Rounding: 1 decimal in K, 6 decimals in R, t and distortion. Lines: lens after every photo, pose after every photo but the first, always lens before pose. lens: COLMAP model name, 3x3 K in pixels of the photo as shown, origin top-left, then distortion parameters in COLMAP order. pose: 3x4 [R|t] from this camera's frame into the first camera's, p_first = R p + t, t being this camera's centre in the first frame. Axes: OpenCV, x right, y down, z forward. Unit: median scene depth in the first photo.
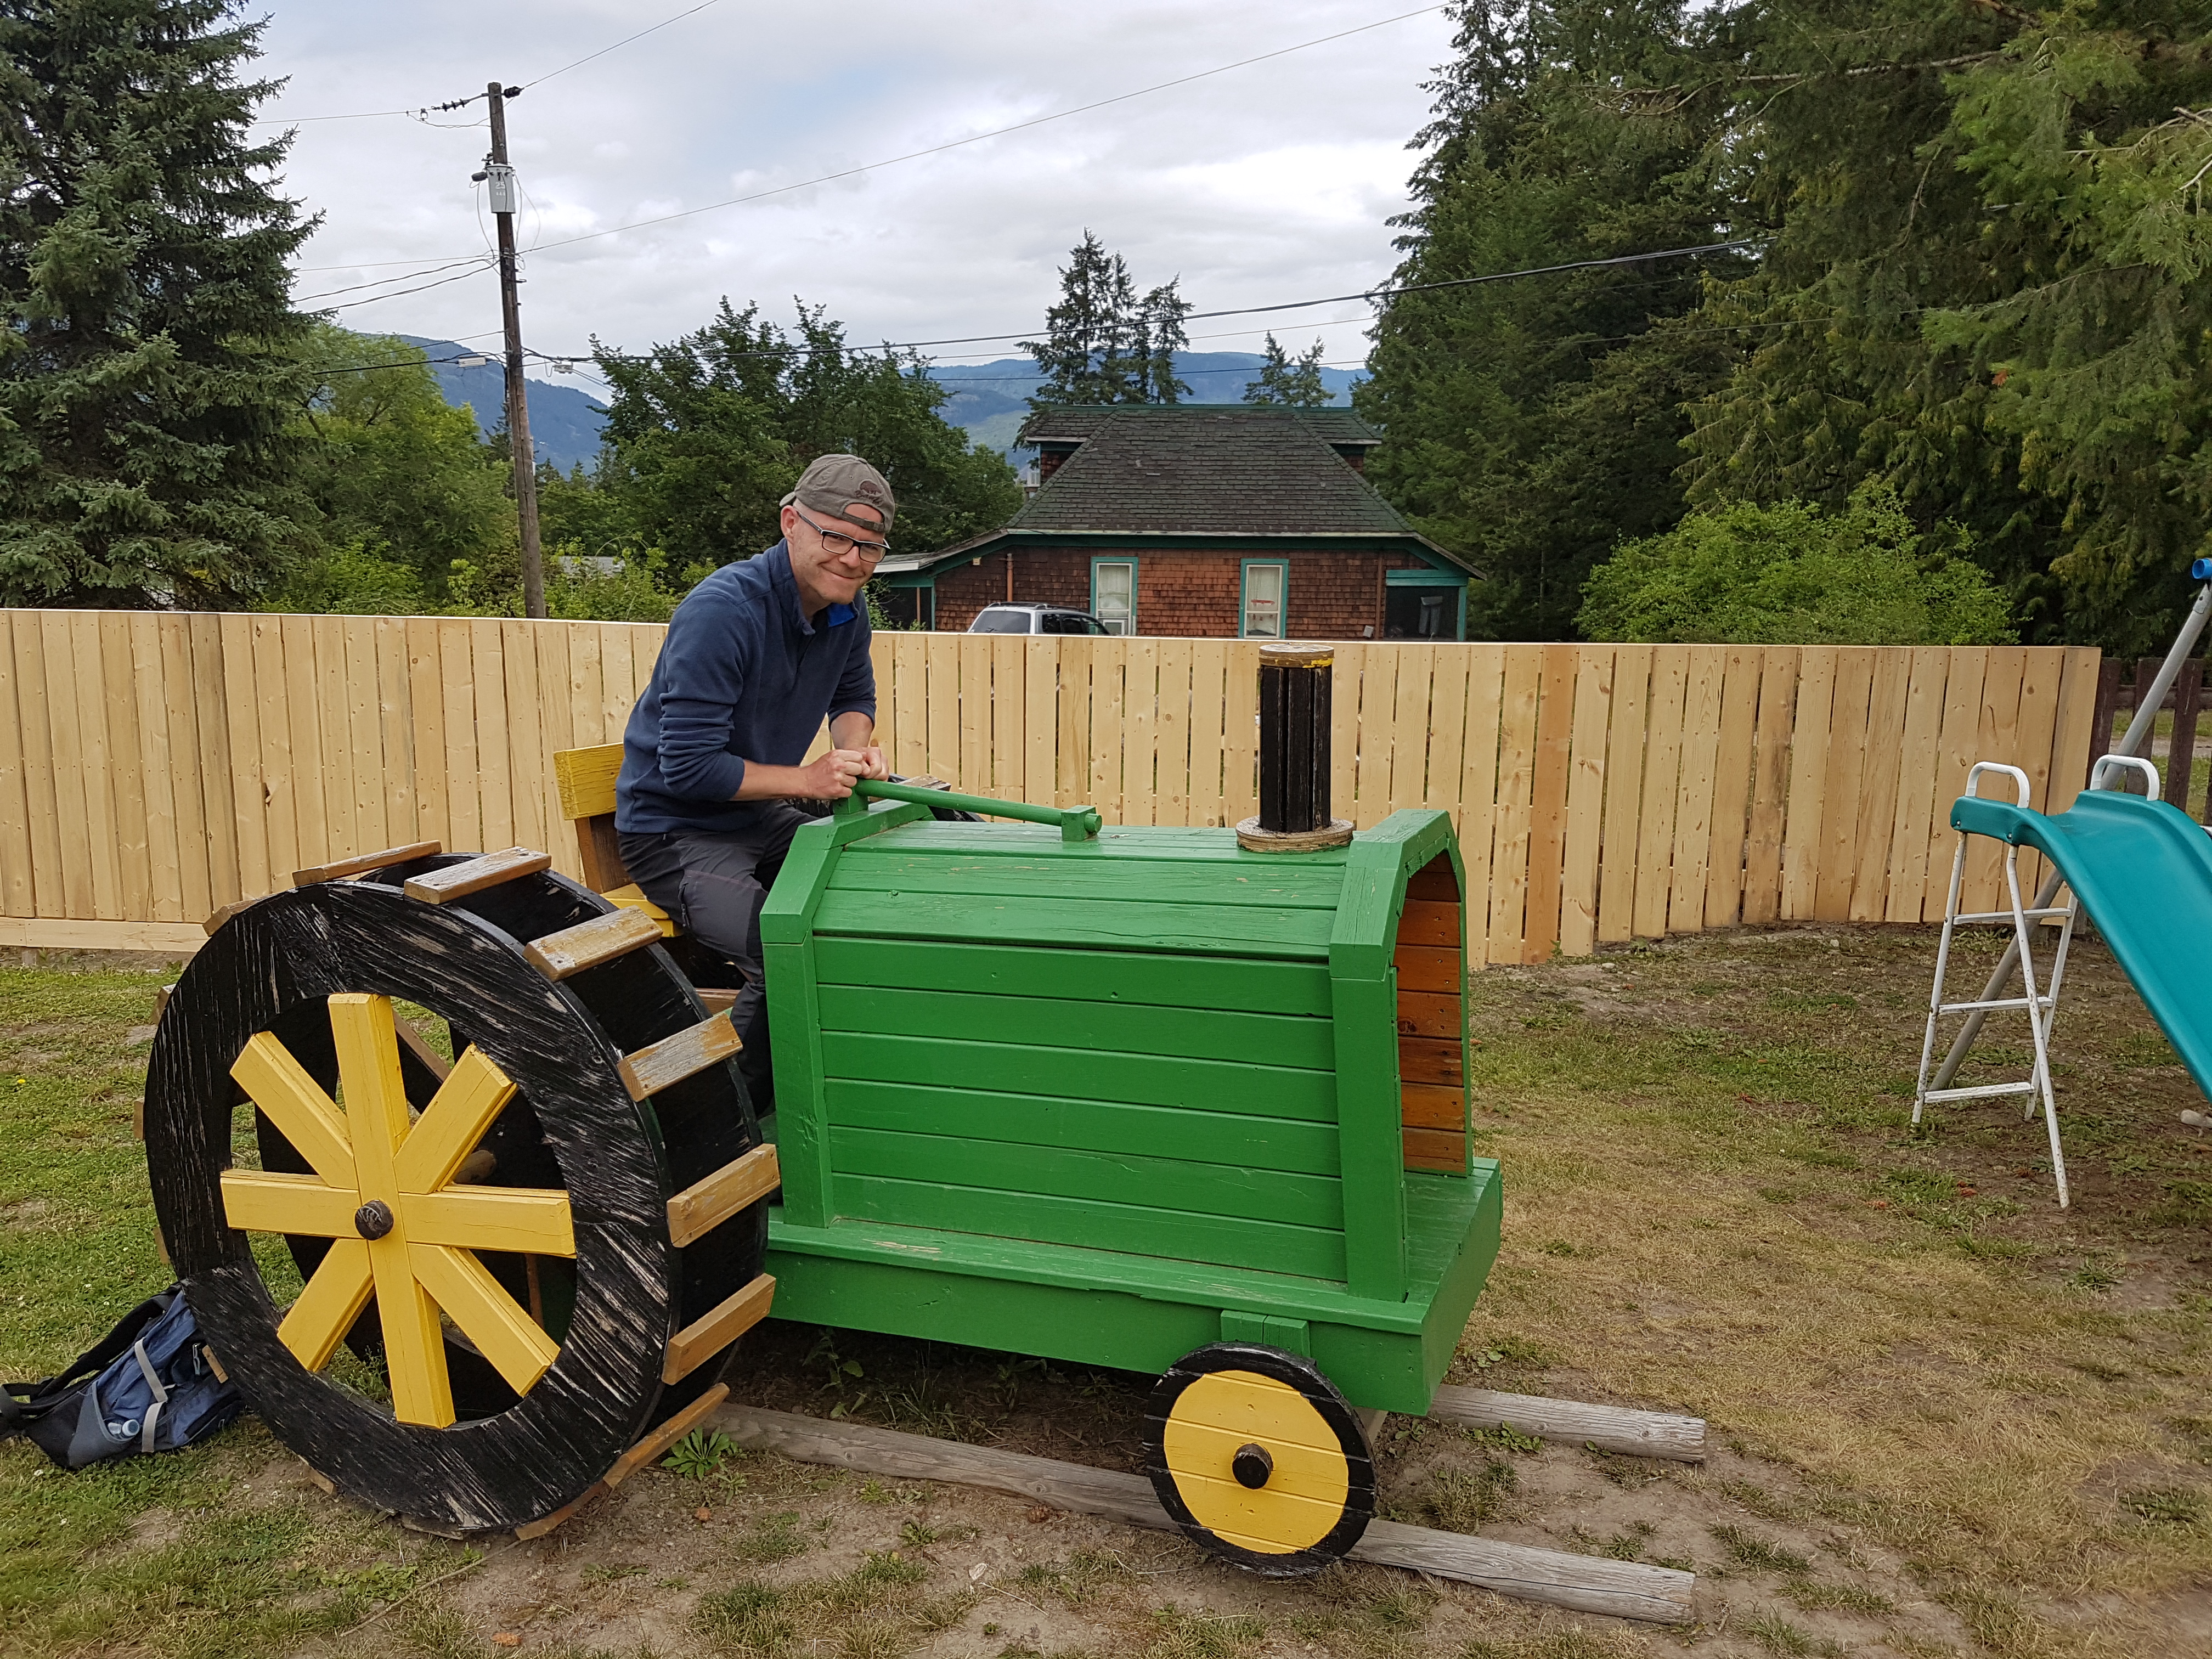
lens RADIAL K [[1695.0, 0, 1086.4], [0, 1695.0, 824.8], [0, 0, 1]] dist [0.191444, -0.340508]
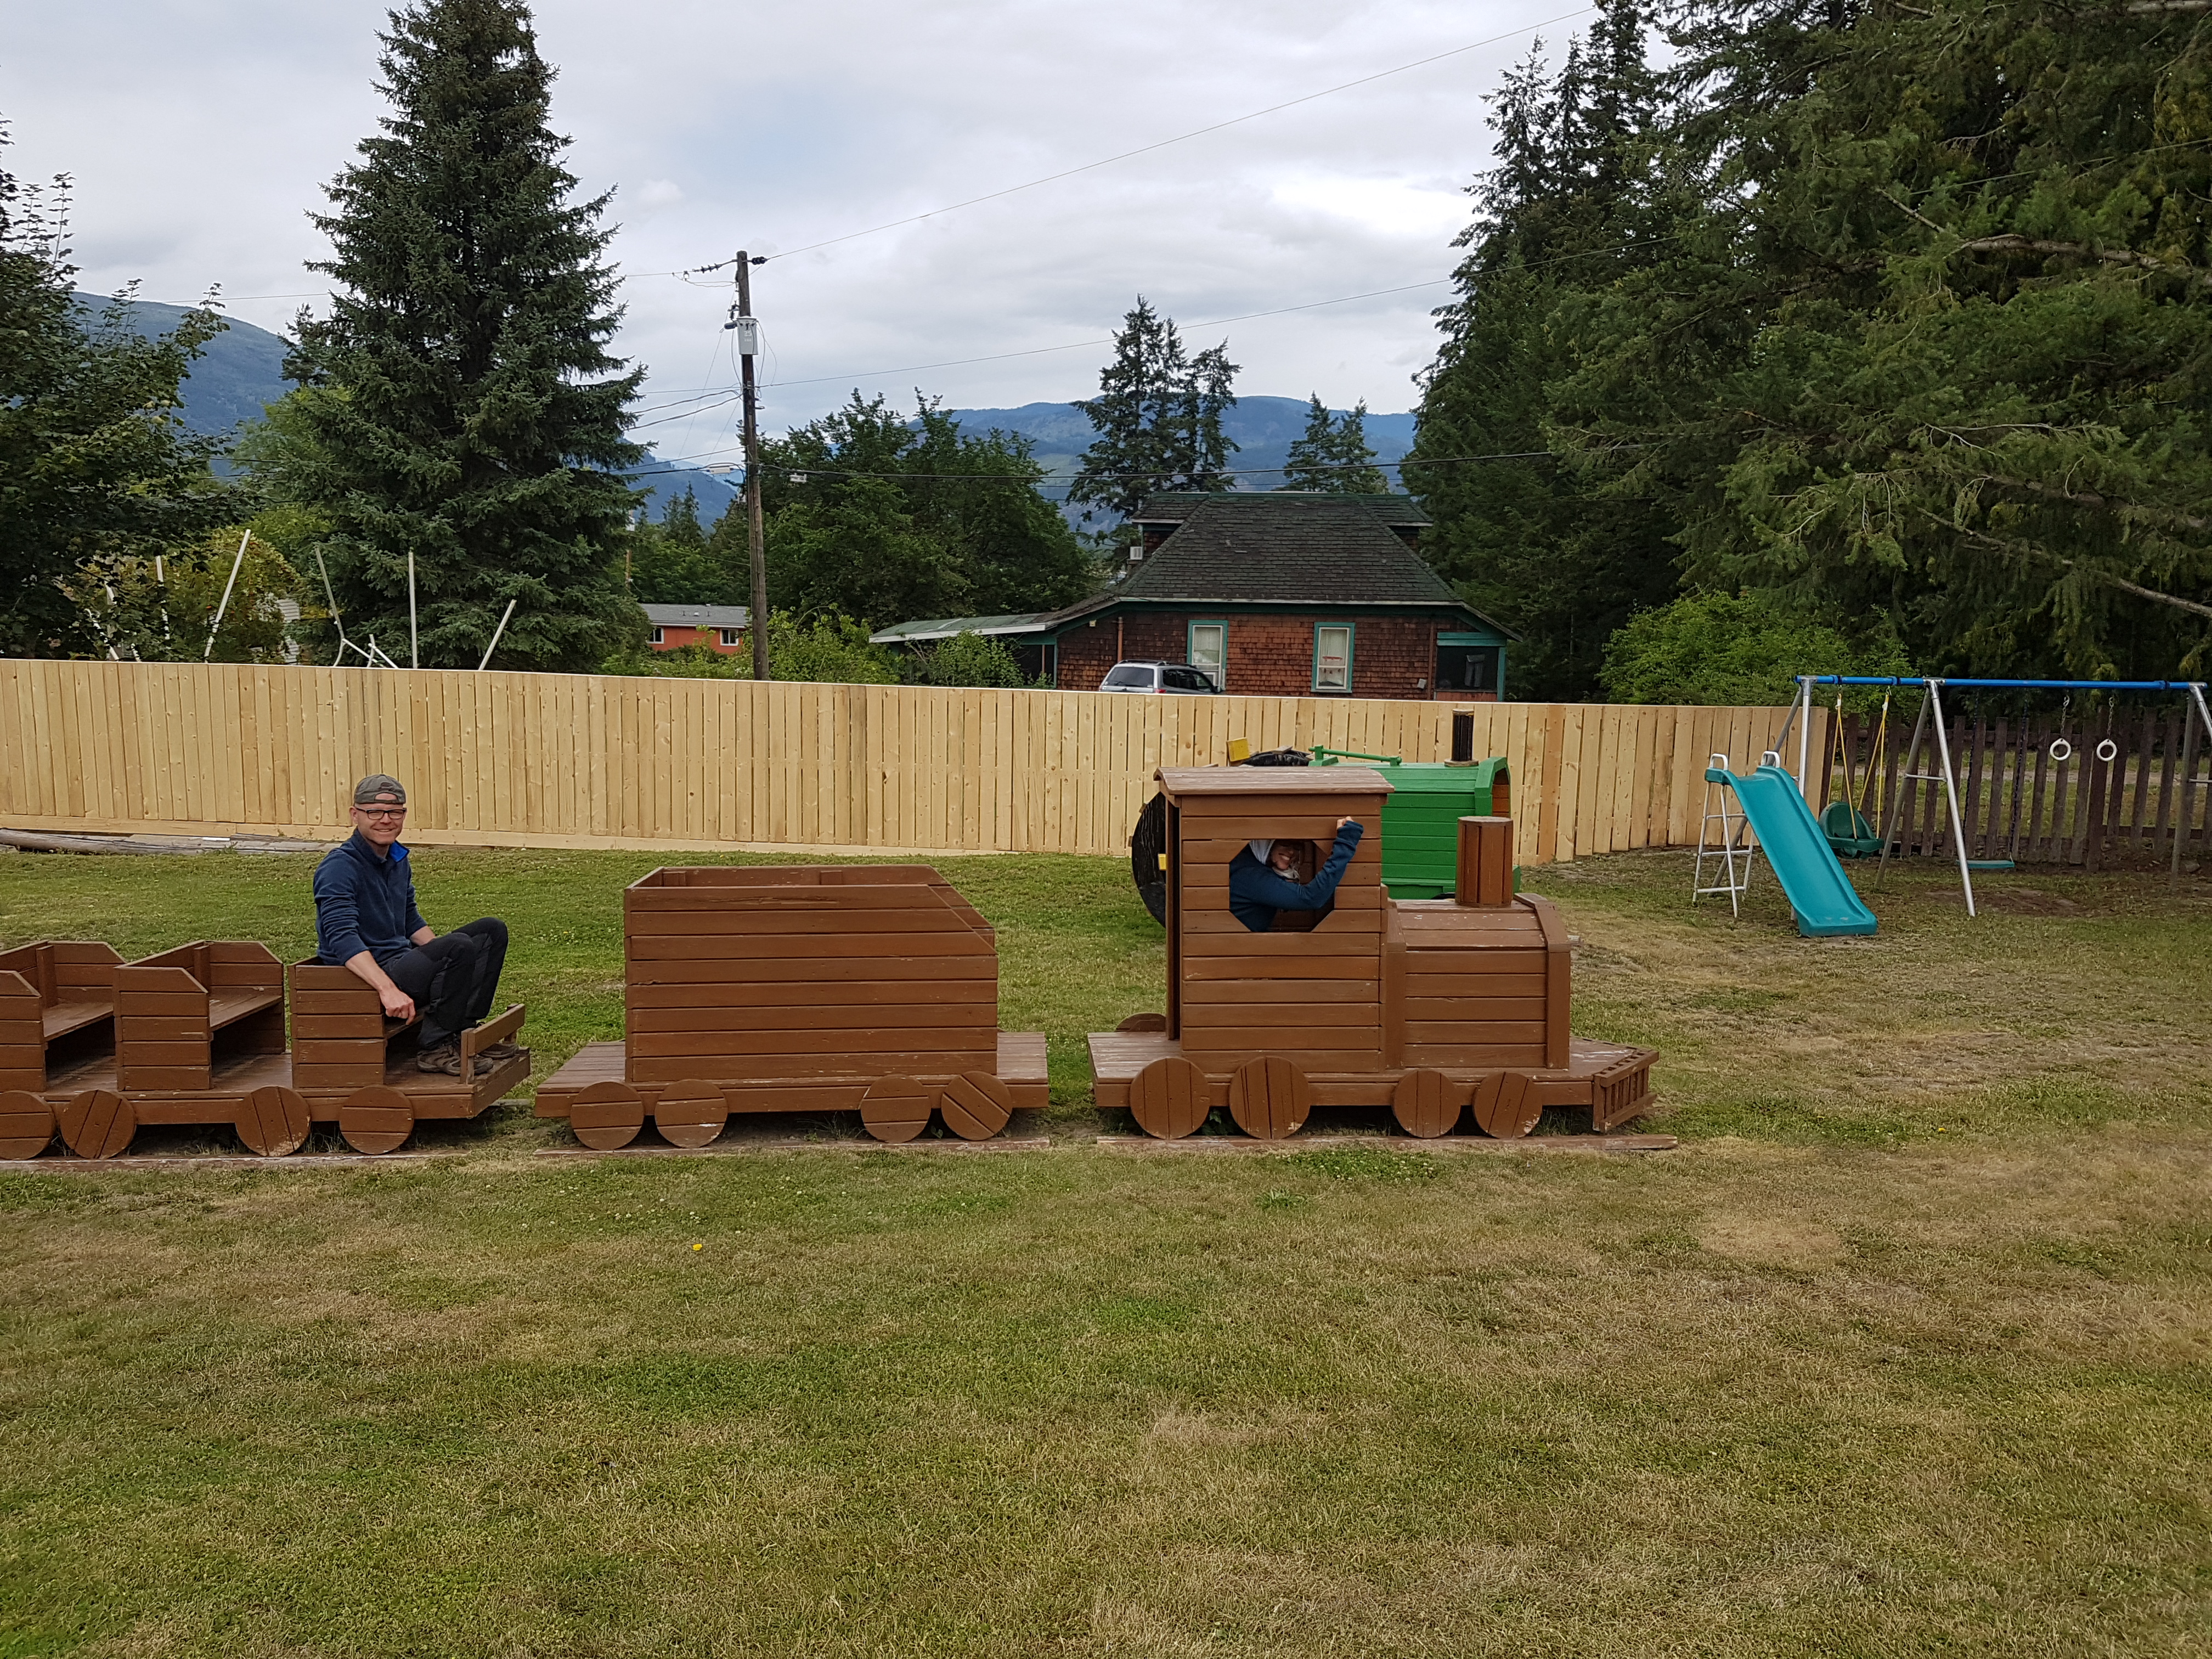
lens RADIAL K [[1707.4, 0, 1079.9], [0, 1707.4, 829.8], [0, 0, 1]] dist [0.219366, -0.448630]
pose [[0.999730, 0.009571, -0.021175, -0.095623], [-0.010057, 0.999685, -0.022994, 0.037902], [0.020948, 0.023200, 0.999511, -0.417196]]
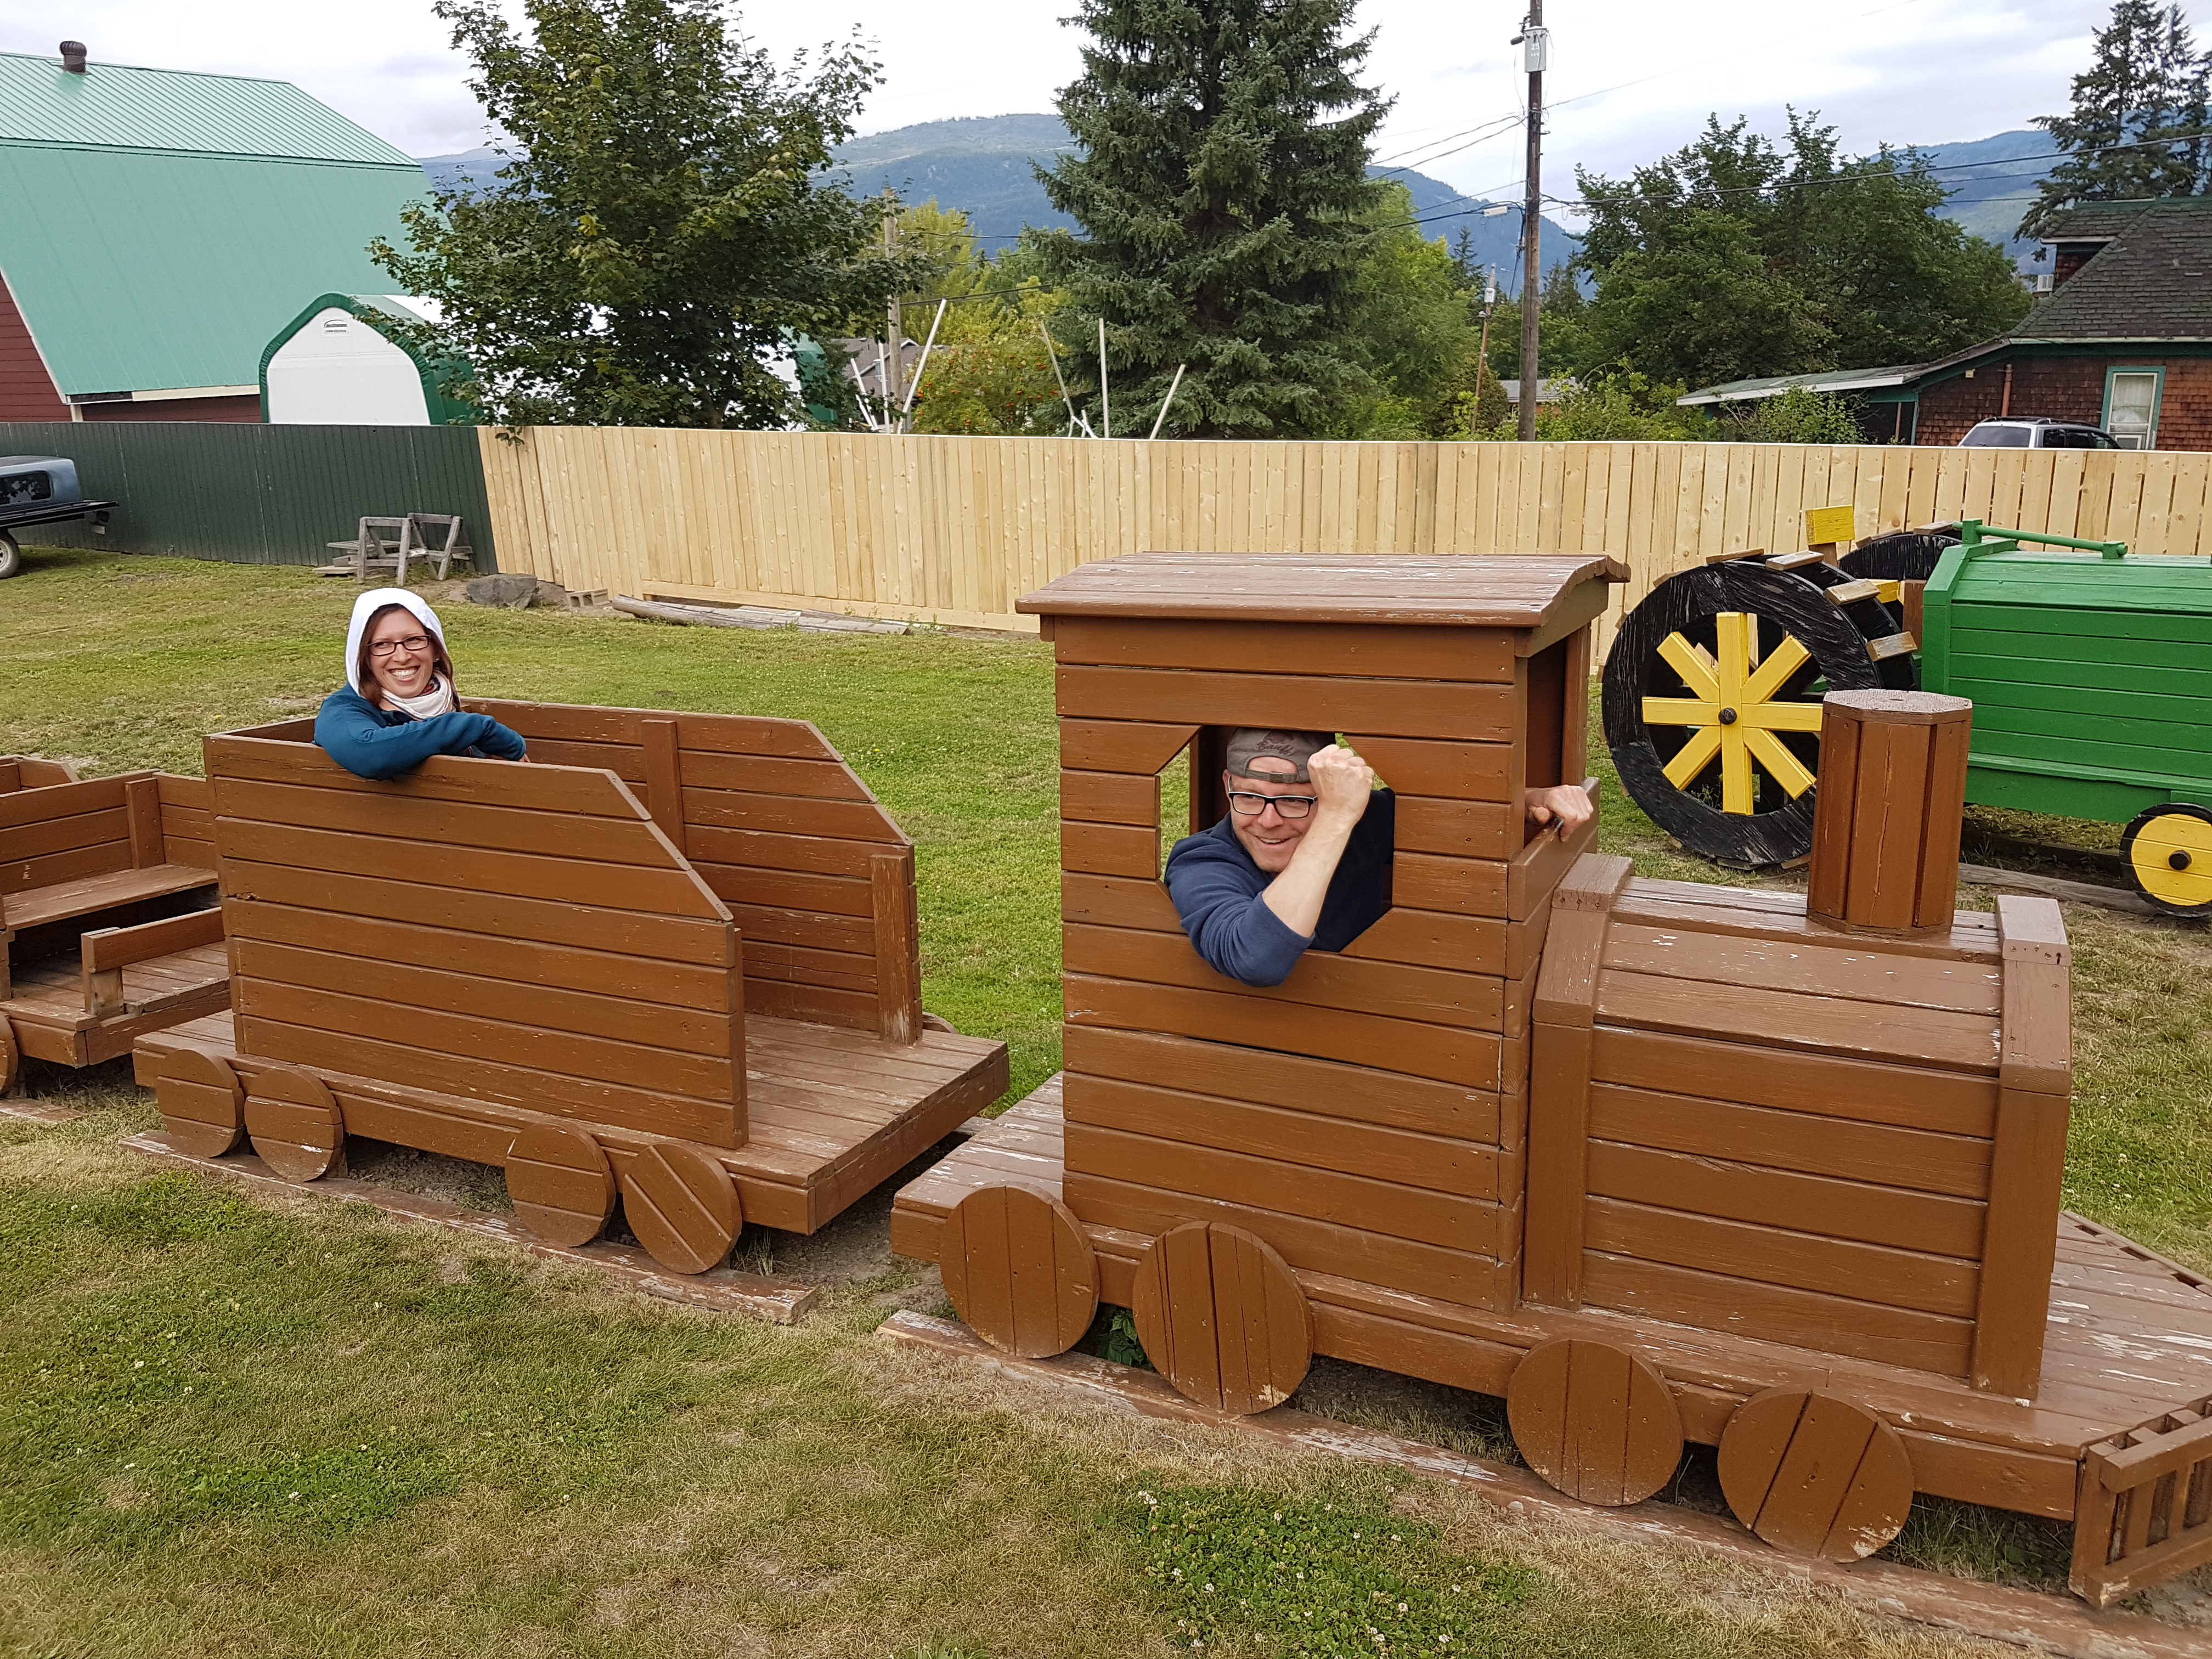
lens RADIAL K [[1672.7, 0, 1092.0], [0, 1672.7, 796.2], [0, 0, 1]] dist [0.227883, -0.445728]
pose [[0.870392, 0.097305, -0.482648, -0.007565], [-0.055463, 0.993414, 0.100259, 0.023941], [0.489226, -0.060495, 0.870057, -0.204118]]
